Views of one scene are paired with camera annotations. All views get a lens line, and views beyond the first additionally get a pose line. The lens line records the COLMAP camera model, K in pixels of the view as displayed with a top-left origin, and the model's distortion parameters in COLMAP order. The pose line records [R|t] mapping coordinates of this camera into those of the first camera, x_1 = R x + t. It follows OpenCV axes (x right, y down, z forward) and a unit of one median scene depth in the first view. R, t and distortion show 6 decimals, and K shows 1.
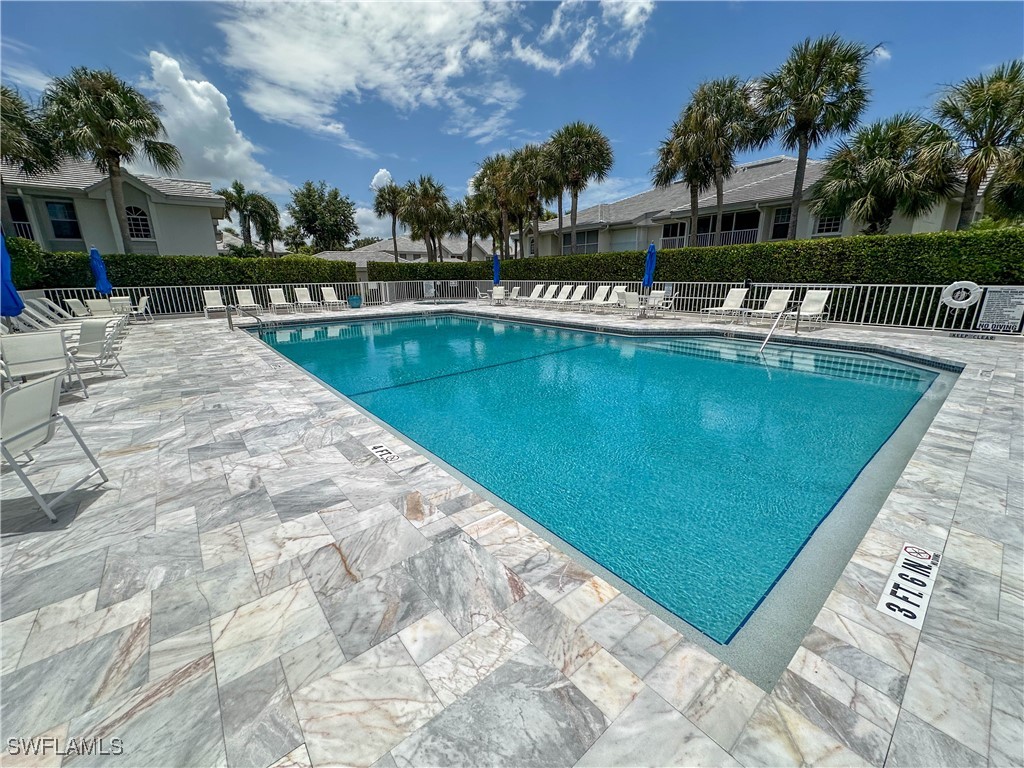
lens RADIAL K [[411.2, 0, 512.0], [0, 411.2, 384.0], [0, 0, 1]] dist [0.000307, -0.000012]
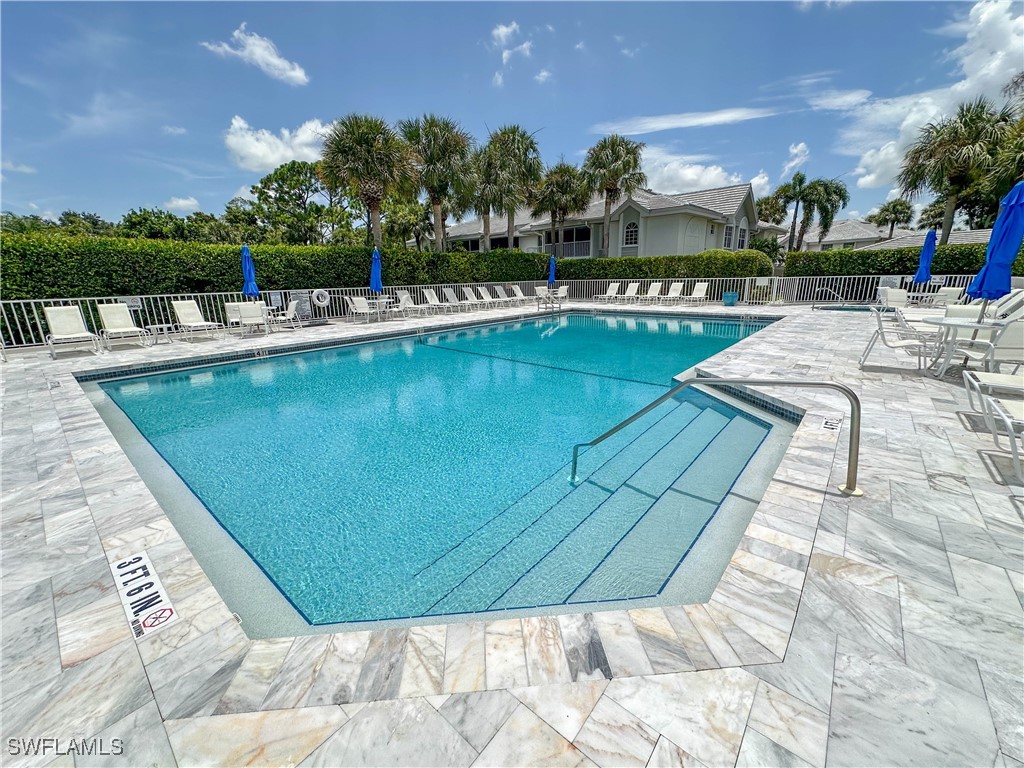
lens RADIAL K [[388.6, 0, 512.0], [0, 388.6, 384.0], [0, 0, 1]] dist [0.000126, -0.000022]
pose [[0.197093, 0.273114, -0.941575, 1.961677], [-0.236134, 0.945364, 0.224784, -0.447996], [0.951523, 0.178034, 0.250816, 1.575007]]
